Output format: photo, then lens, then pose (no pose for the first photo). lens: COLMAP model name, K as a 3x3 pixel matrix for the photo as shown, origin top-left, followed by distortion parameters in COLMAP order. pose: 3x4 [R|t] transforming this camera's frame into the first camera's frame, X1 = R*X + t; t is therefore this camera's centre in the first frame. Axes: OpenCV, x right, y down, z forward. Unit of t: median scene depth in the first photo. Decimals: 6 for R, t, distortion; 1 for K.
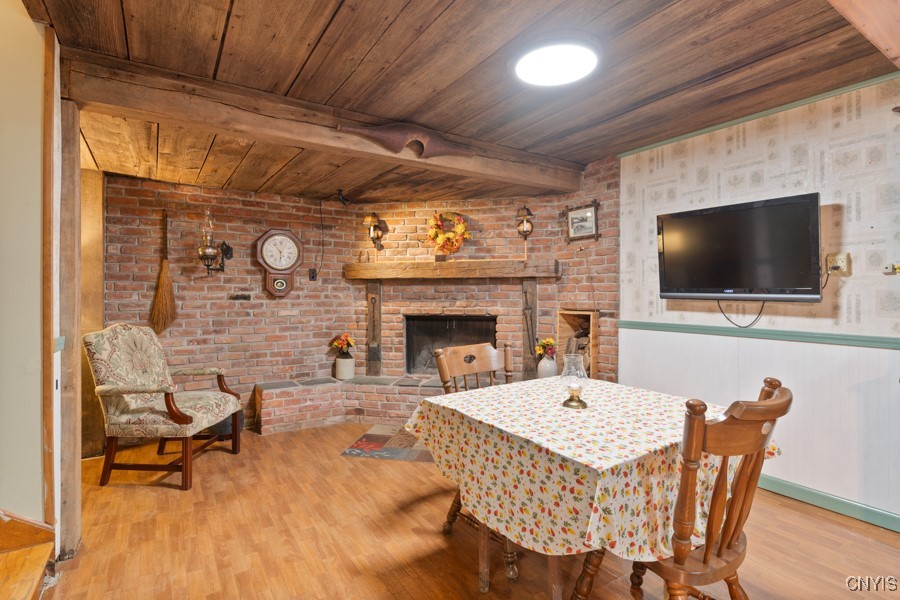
lens RADIAL K [[465.4, 0, 450.0], [0, 465.4, 300.0], [0, 0, 1]] dist [-0.001039, 0.000120]
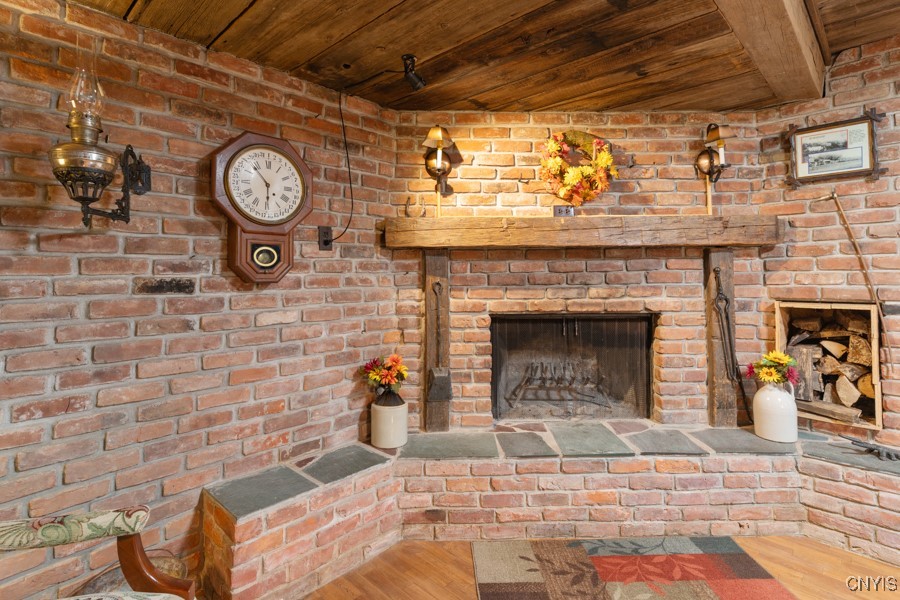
lens RADIAL K [[449.7, 0, 452.2], [0, 449.7, 265.1], [0, 0, 1]] dist [0.004492, 0.000048]
pose [[0.970111, -0.001125, 0.242659, -0.289194], [0.009611, 0.999383, -0.033789, -0.008460], [-0.242471, 0.035111, 0.969523, 0.522158]]
